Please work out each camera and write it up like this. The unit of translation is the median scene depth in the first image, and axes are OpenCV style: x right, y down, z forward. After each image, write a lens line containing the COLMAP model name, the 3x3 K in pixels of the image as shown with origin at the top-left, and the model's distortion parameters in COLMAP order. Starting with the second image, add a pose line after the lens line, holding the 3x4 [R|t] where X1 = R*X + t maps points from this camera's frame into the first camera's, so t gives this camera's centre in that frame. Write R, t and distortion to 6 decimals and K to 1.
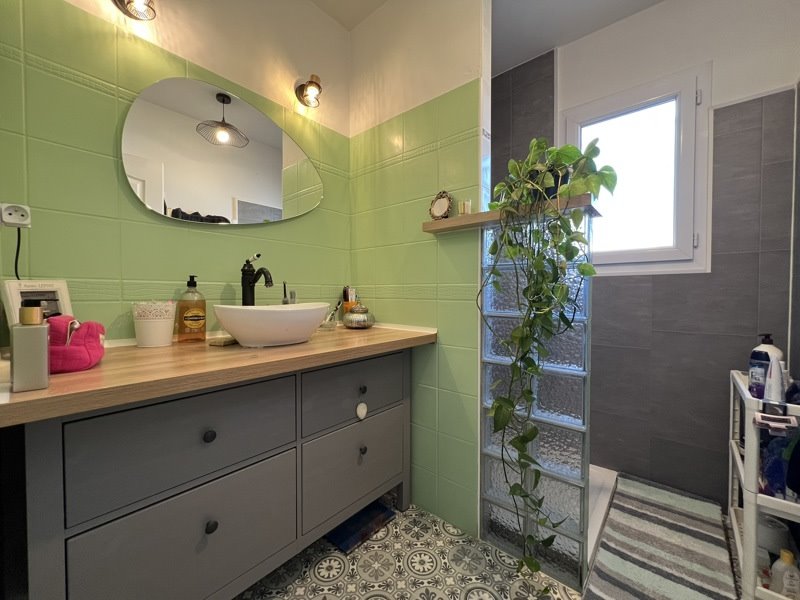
lens RADIAL K [[326.5, 0, 400.0], [0, 326.5, 300.0], [0, 0, 1]] dist [-0.014495, 0.000038]
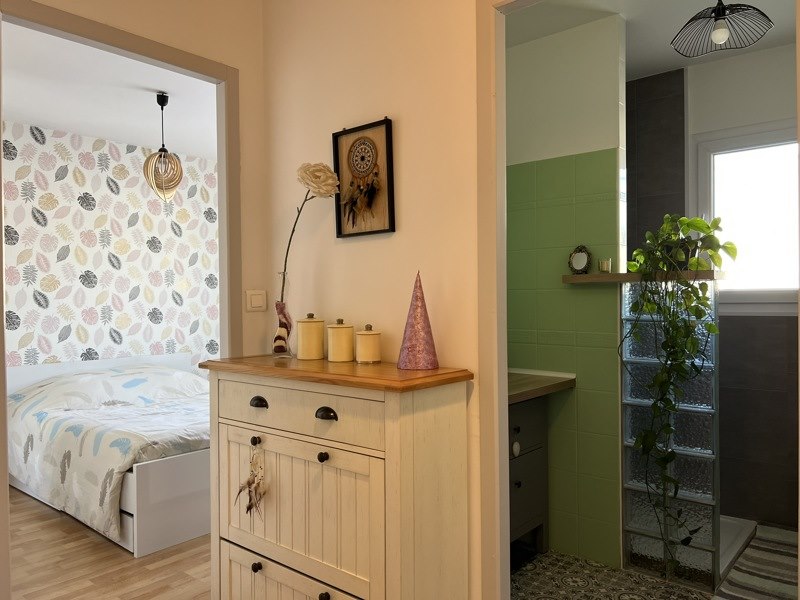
lens RADIAL K [[602.6, 0, 400.0], [0, 602.6, 300.0], [0, 0, 1]] dist [0.004187, -0.035144]
pose [[0.999921, -0.009773, -0.007912, -0.492416], [0.009618, 0.999766, -0.019388, -0.132699], [0.008100, 0.019310, 0.999781, -1.073615]]
